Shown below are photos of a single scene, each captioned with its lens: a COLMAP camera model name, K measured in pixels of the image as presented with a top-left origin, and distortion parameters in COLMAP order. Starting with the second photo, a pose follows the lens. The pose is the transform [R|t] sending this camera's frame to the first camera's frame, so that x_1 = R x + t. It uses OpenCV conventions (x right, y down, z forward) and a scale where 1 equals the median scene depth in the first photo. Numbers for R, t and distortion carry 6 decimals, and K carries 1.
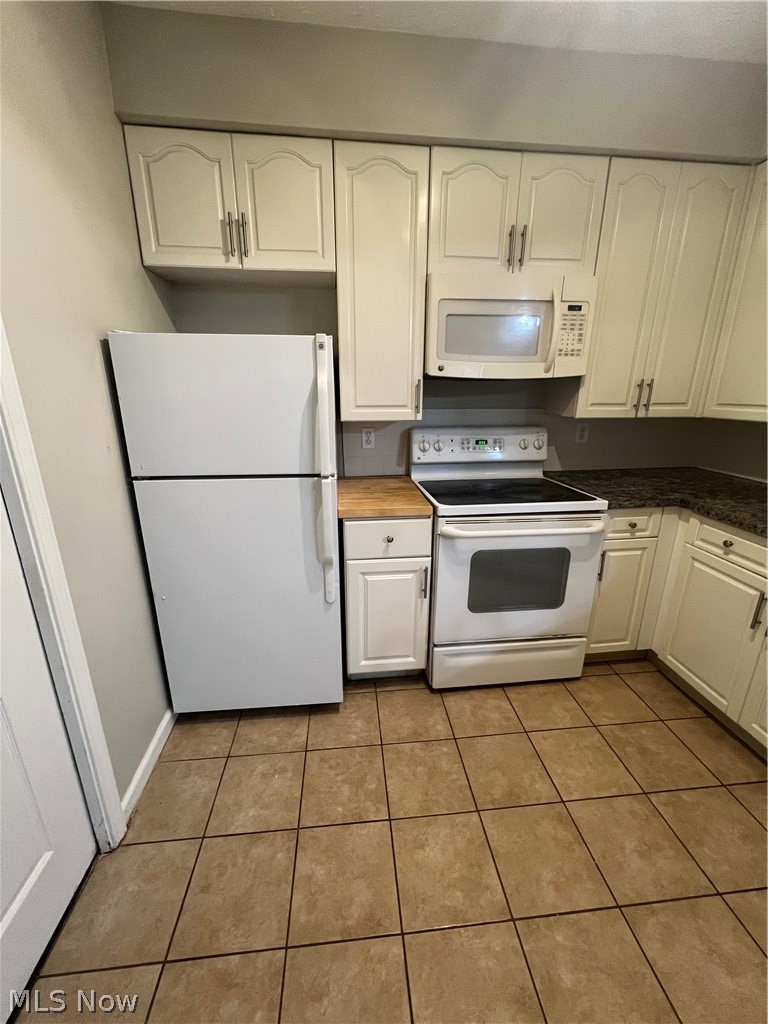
lens RADIAL K [[411.1, 0, 382.2], [0, 411.1, 512.7], [0, 0, 1]] dist [-0.001353, 0.000314]
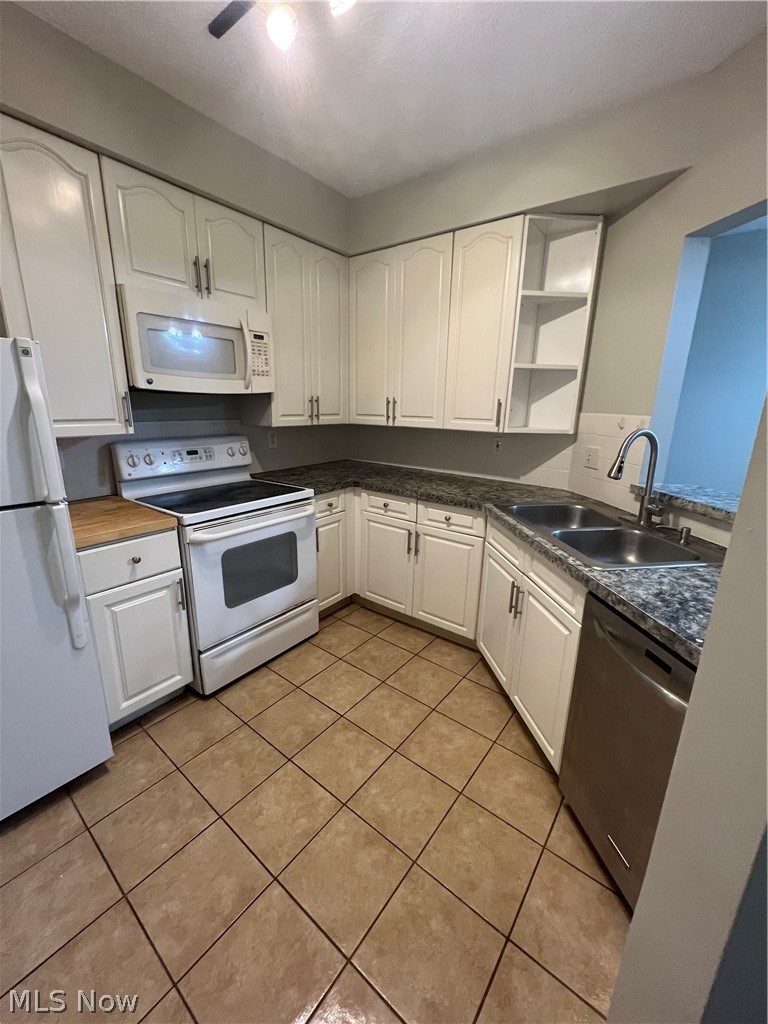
lens RADIAL K [[411.1, 0, 382.2], [0, 411.1, 512.7], [0, 0, 1]] dist [-0.001353, 0.000314]
pose [[0.692081, -0.175696, 0.700110, -0.216971], [0.191444, 0.979867, 0.056653, 0.011959], [-0.695969, 0.094823, 0.711784, -0.069307]]
